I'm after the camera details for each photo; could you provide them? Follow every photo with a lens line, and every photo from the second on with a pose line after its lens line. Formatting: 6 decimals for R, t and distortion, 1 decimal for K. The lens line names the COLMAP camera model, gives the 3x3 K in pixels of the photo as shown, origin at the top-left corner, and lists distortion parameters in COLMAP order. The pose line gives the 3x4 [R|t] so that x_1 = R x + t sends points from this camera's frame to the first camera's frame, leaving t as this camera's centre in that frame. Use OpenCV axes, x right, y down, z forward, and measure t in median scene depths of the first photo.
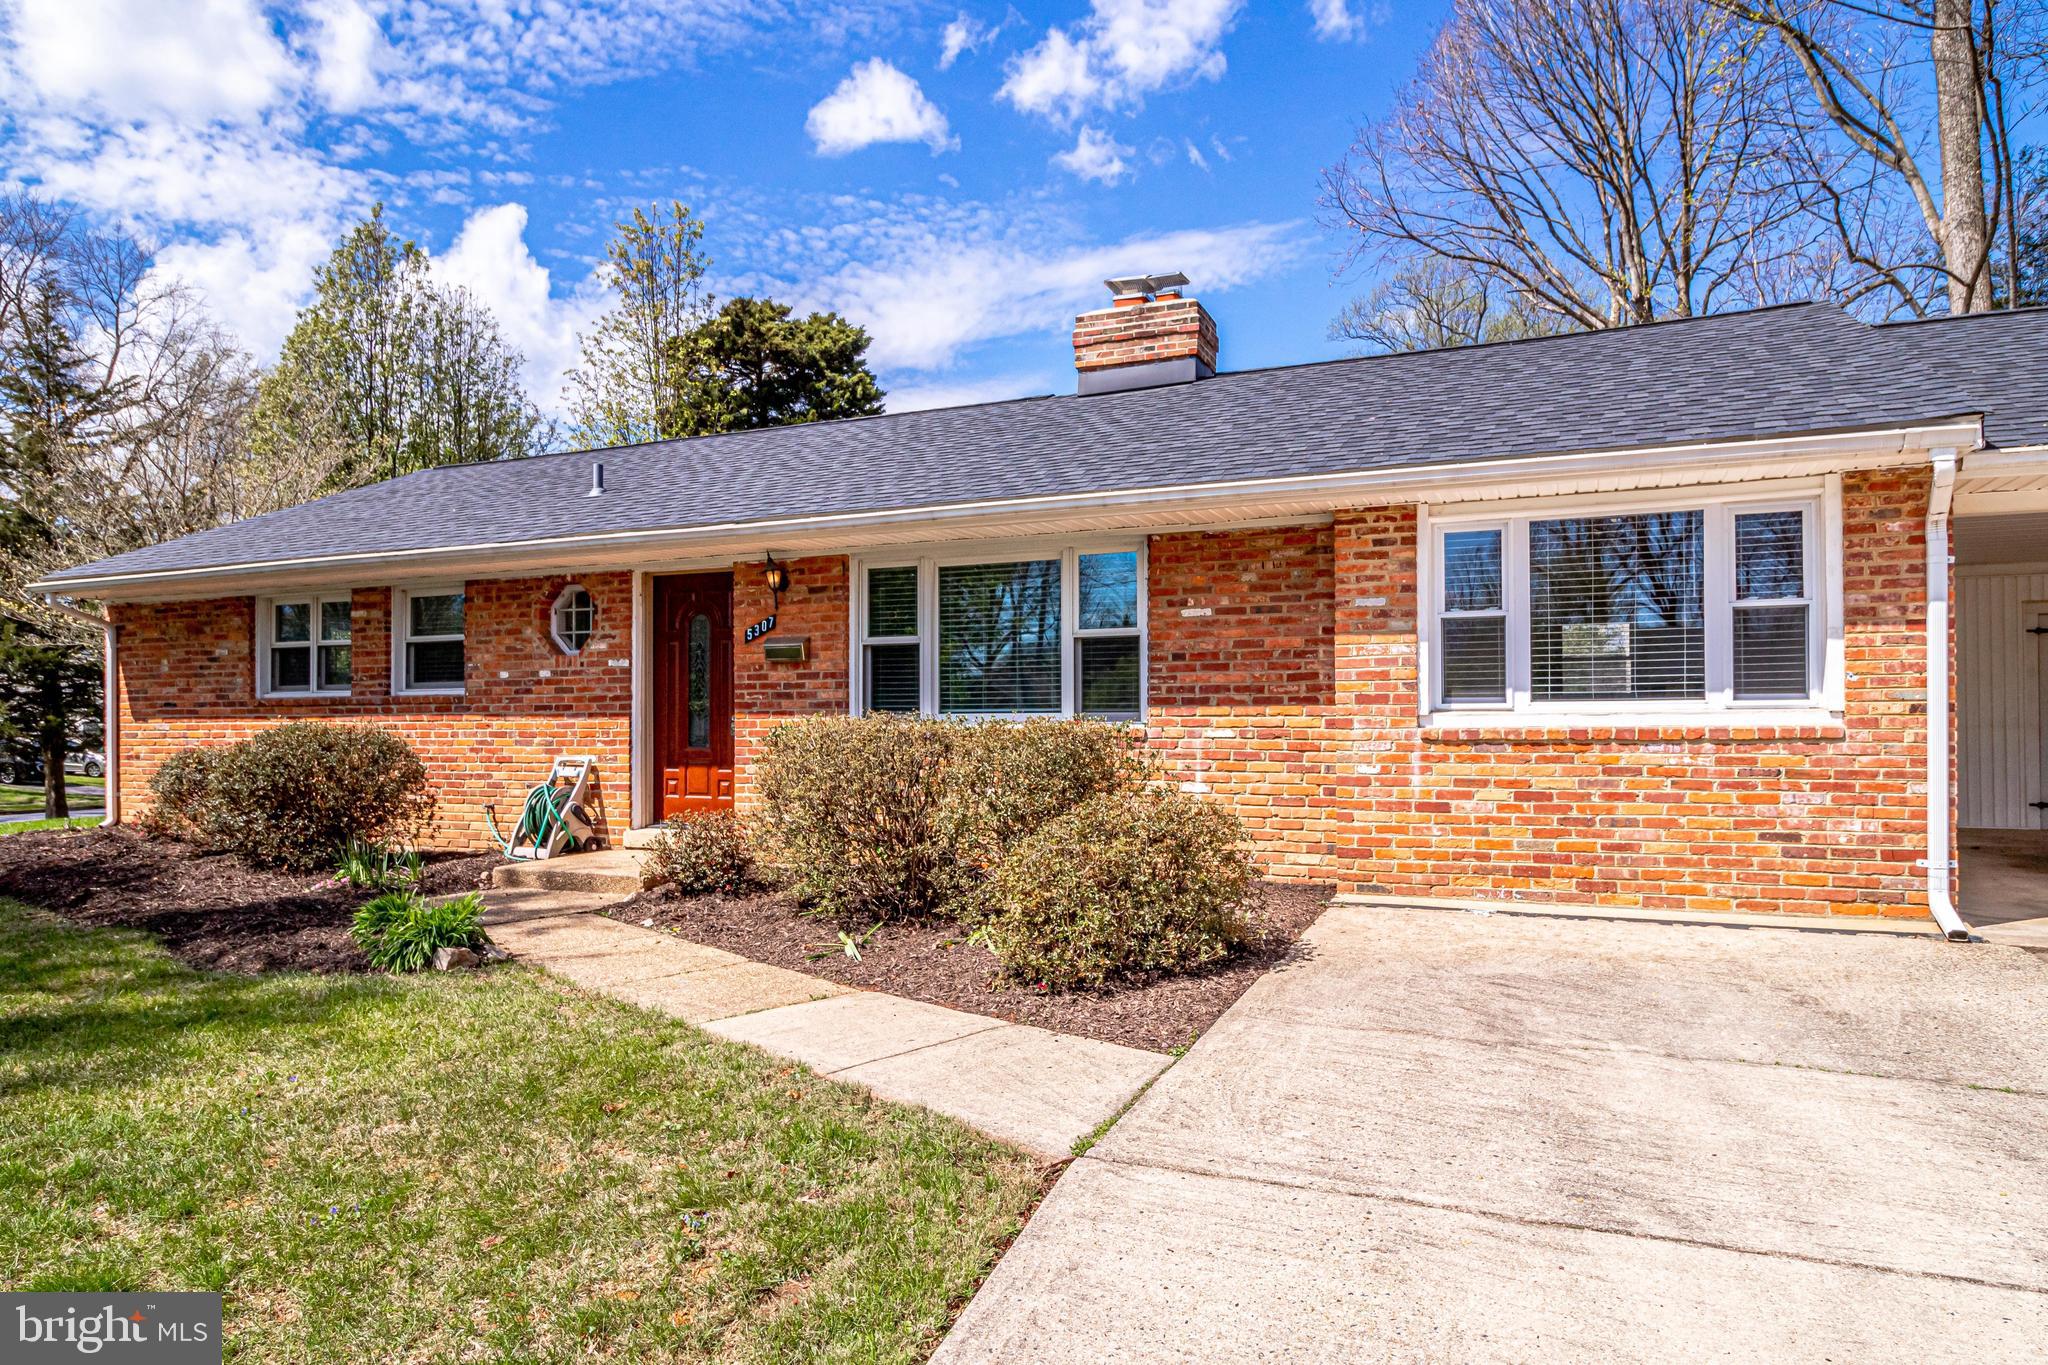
lens RADIAL K [[1272.5, 0, 1031.7], [0, 1272.5, 698.1], [0, 0, 1]] dist [0.008627, -0.003693]
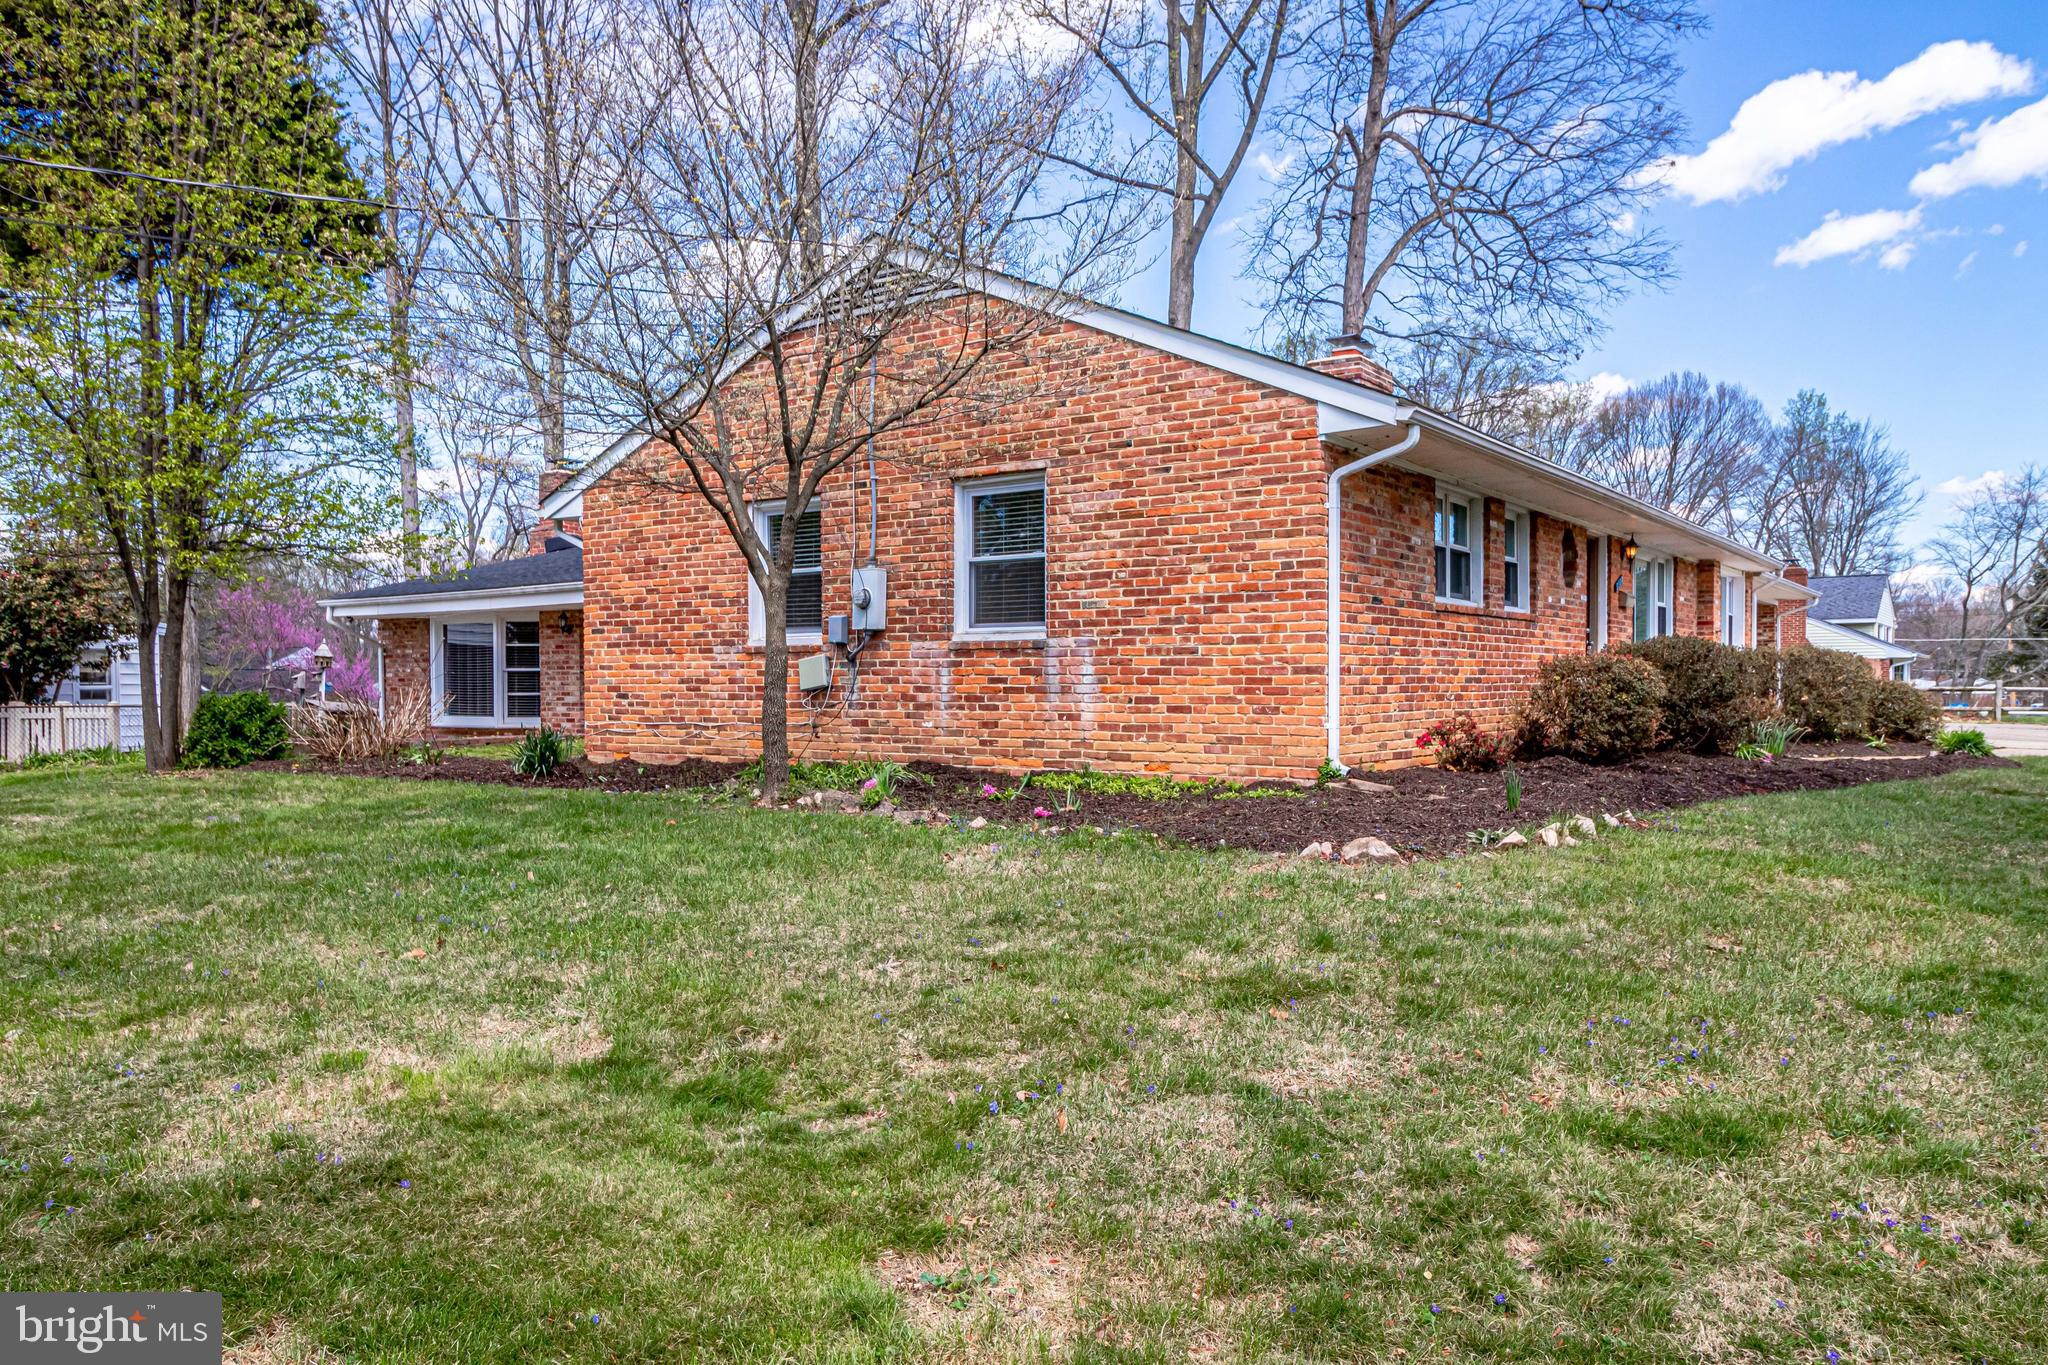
lens RADIAL K [[1420.4, 0, 1034.2], [0, 1420.4, 696.8], [0, 0, 1]] dist [0.032116, -0.000132]
pose [[0.198757, -0.006692, 0.980026, -1.870521], [-0.020644, 0.999726, 0.011013, 0.069038], [-0.979831, -0.022420, 0.198564, 1.258516]]
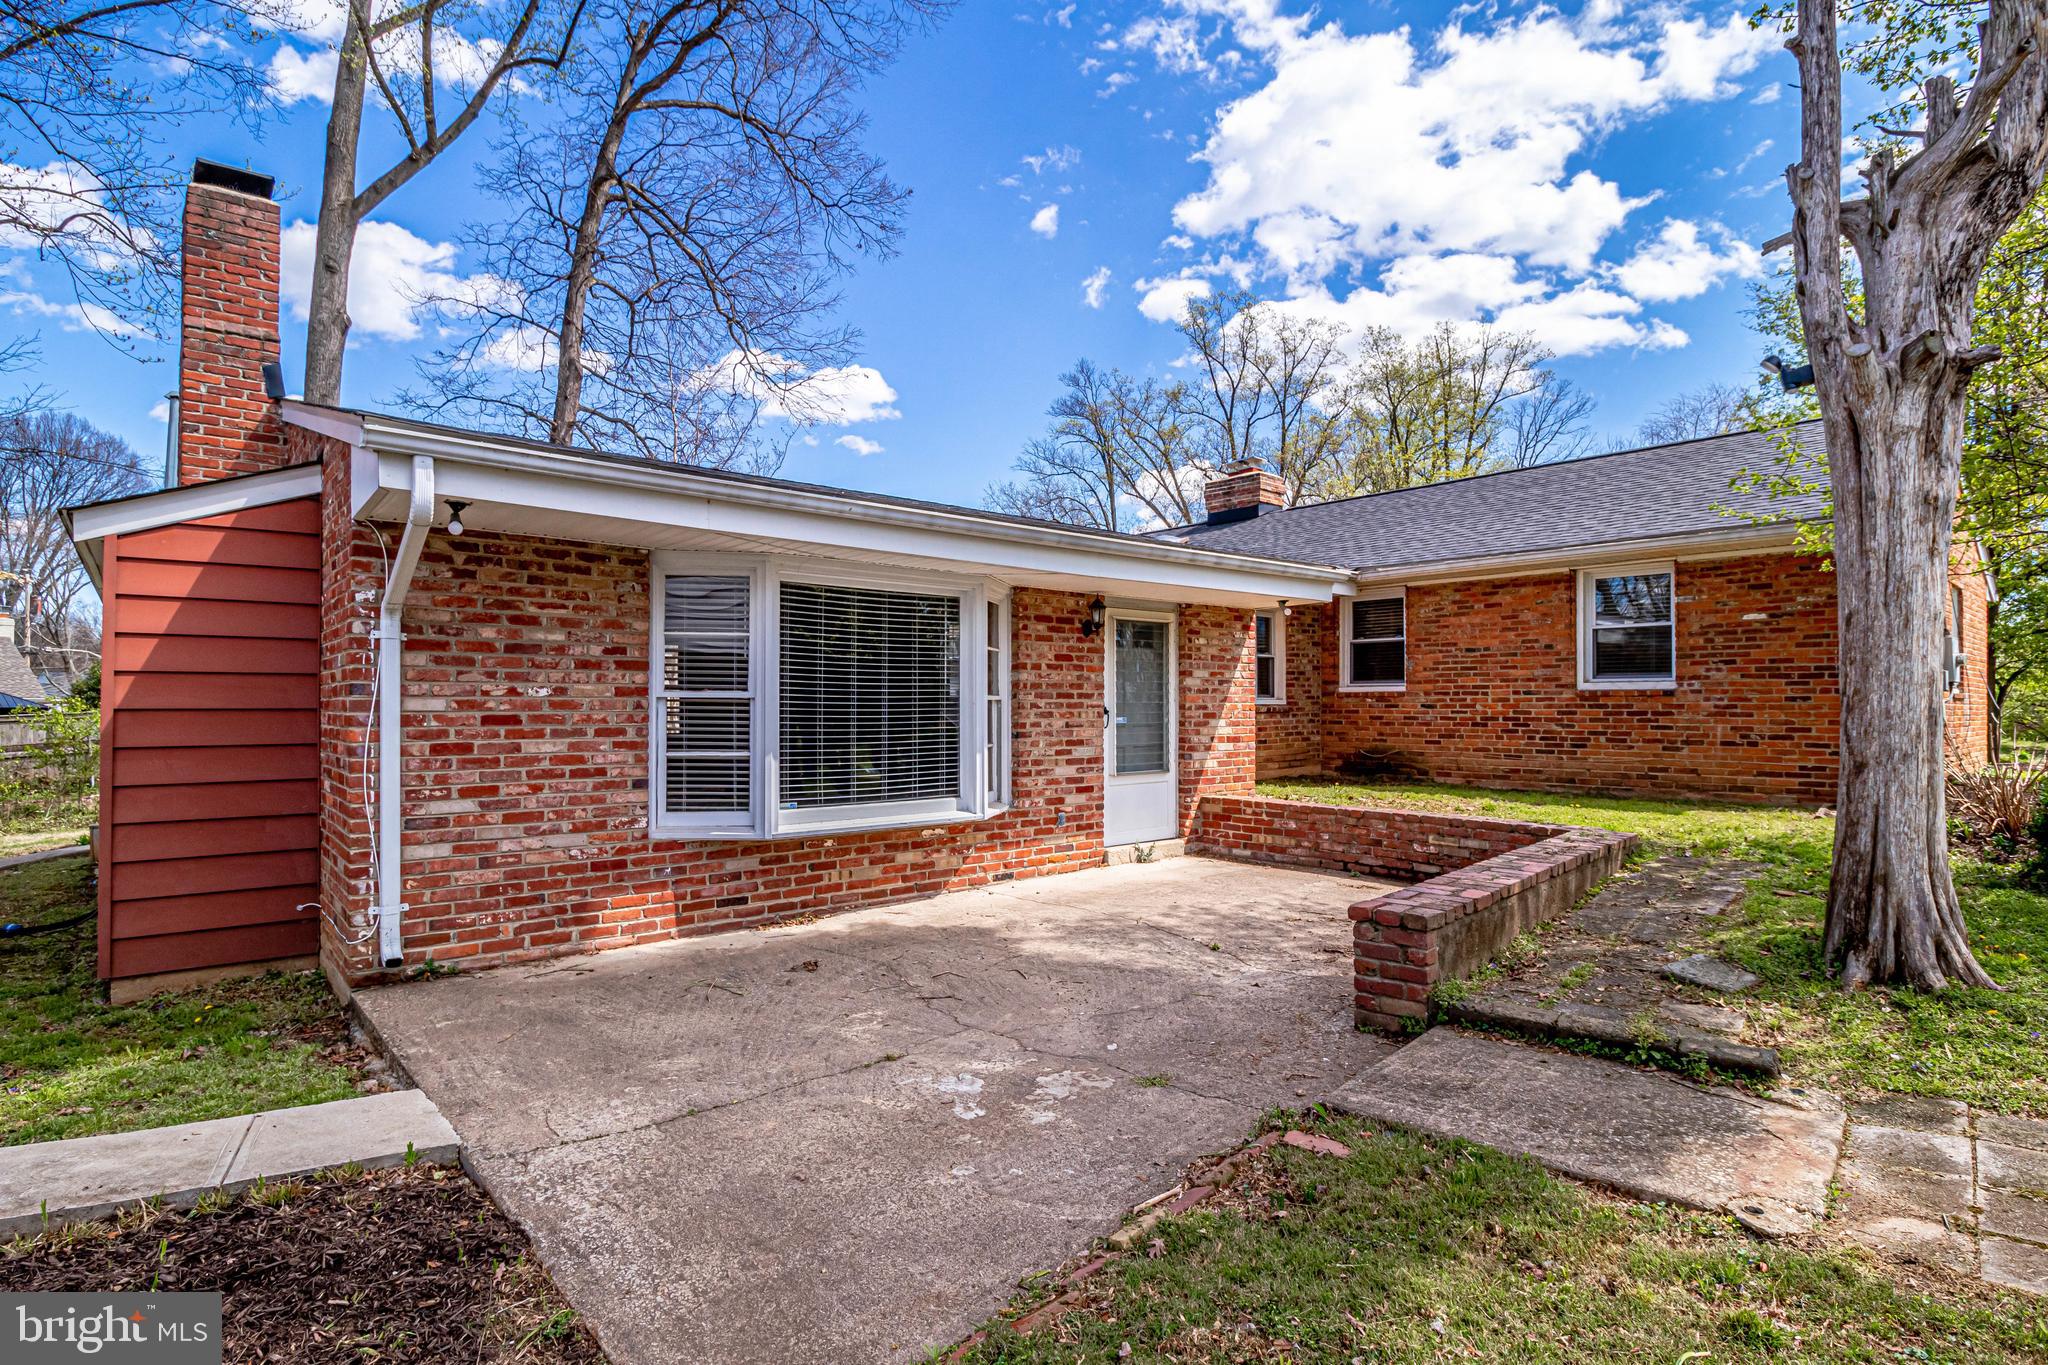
lens RADIAL K [[1011.3, 0, 1023.8], [0, 1011.3, 686.3], [0, 0, 1]] dist [-0.005234, -0.001134]
pose [[-0.903825, 0.009349, 0.427800, -0.317865], [-0.008222, 0.999197, -0.039207, 0.088254], [-0.427823, -0.038954, -0.903023, 3.063782]]
